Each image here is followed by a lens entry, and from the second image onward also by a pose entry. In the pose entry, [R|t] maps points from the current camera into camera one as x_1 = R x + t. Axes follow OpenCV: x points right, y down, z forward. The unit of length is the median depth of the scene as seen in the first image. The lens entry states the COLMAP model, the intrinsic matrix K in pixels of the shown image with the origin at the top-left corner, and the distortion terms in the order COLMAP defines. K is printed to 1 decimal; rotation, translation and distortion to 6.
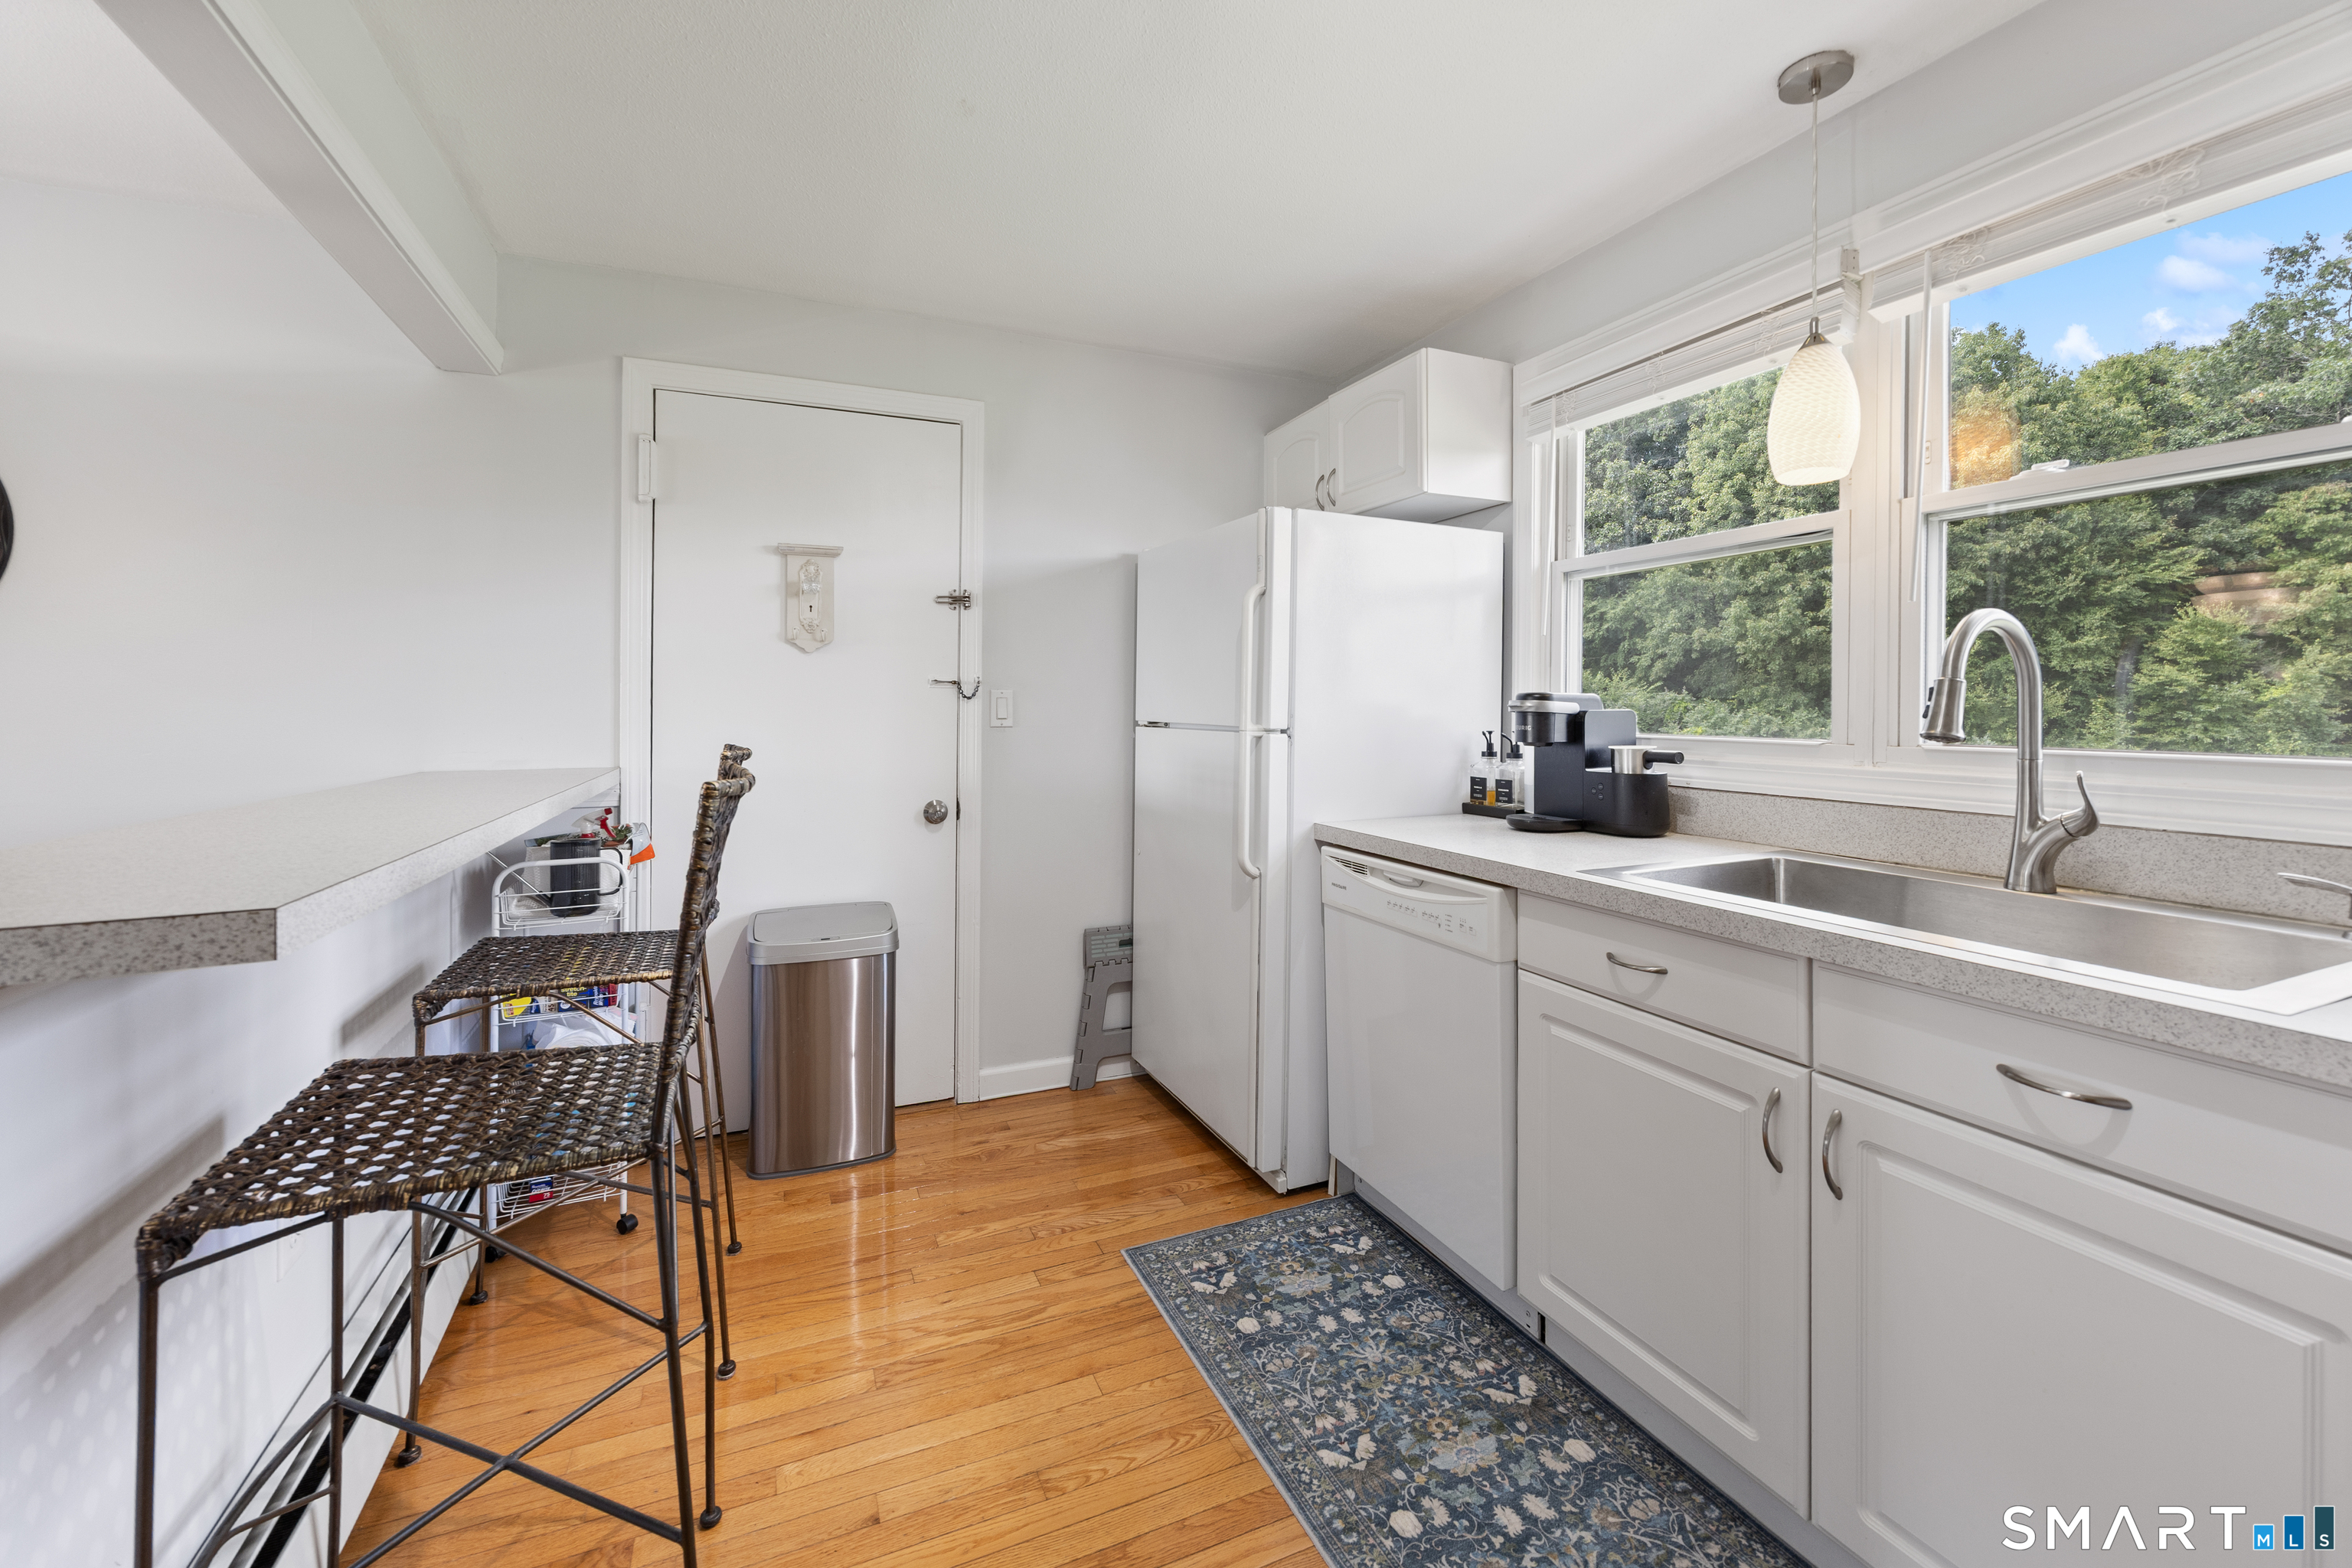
lens RADIAL K [[956.2, 0, 1157.4], [0, 956.2, 708.8], [0, 0, 1]] dist [-0.001569, -0.000137]
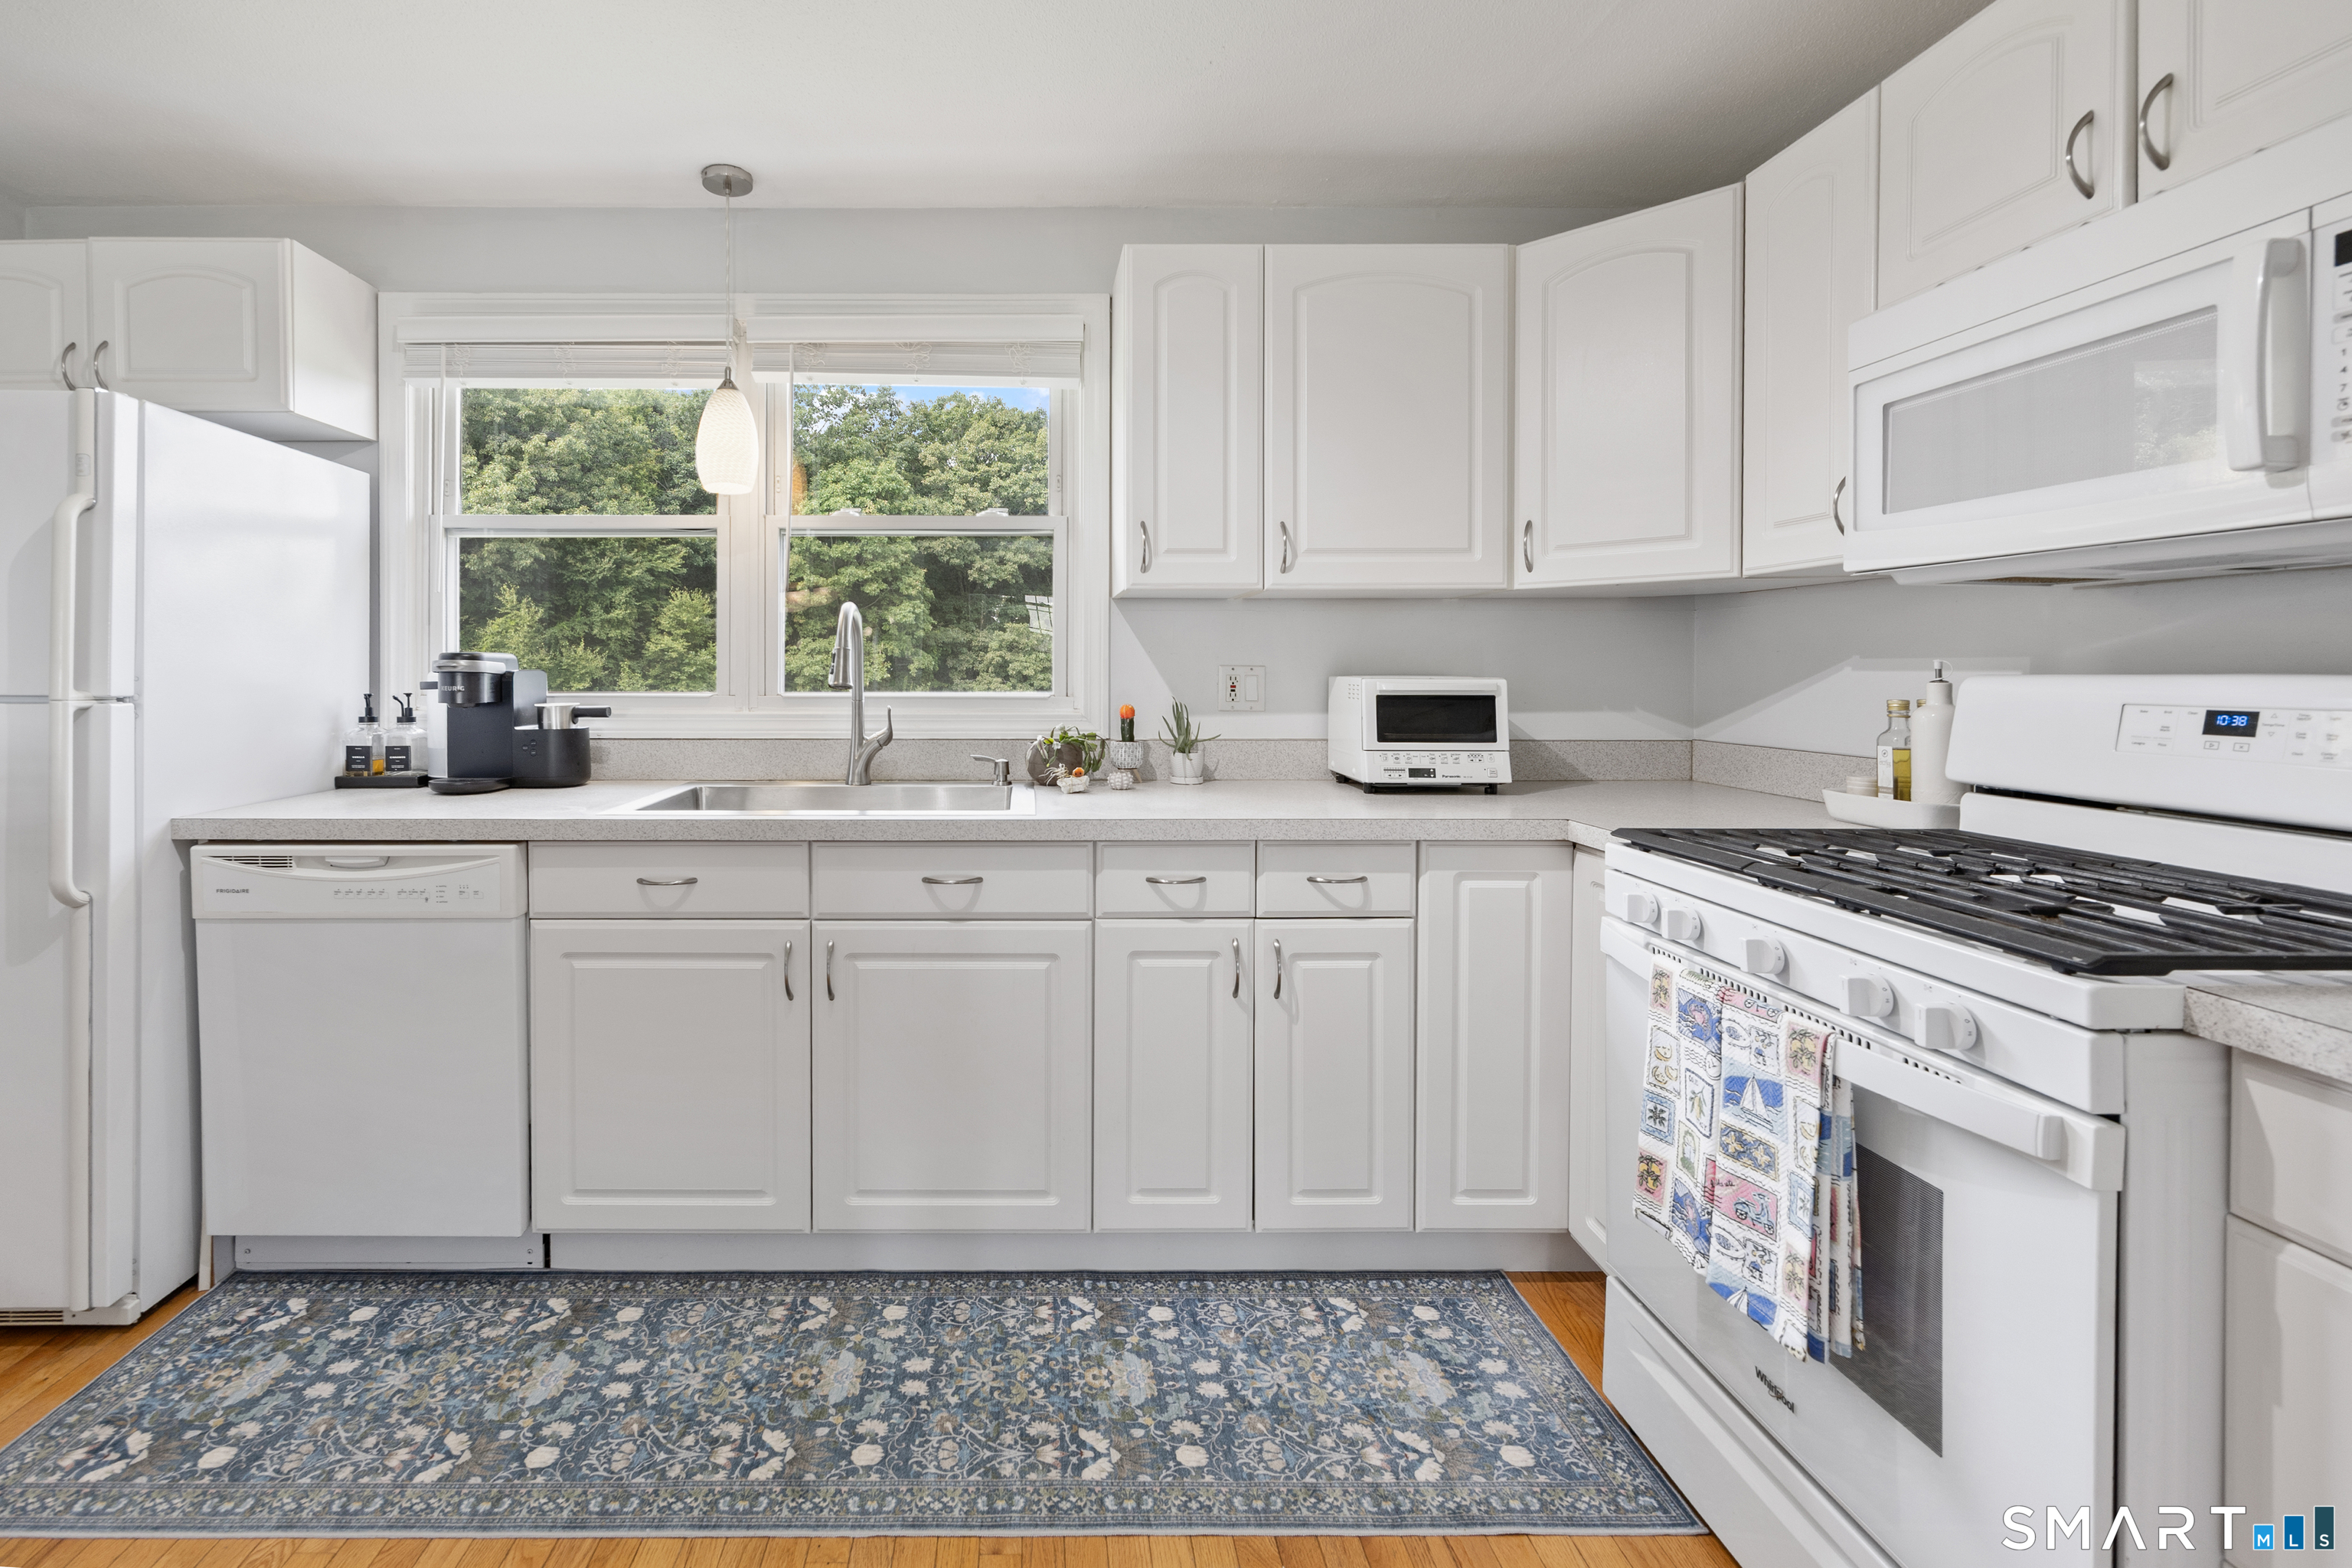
lens RADIAL K [[1027.9, 0, 1033.8], [0, 1027.9, 687.6], [0, 0, 1]] dist [-0.001513, -0.000108]
pose [[0.392287, -0.016865, 0.919688, -0.320215], [0.001480, 0.999842, 0.017704, 0.001244], [-0.919842, -0.005584, 0.392250, 0.047487]]
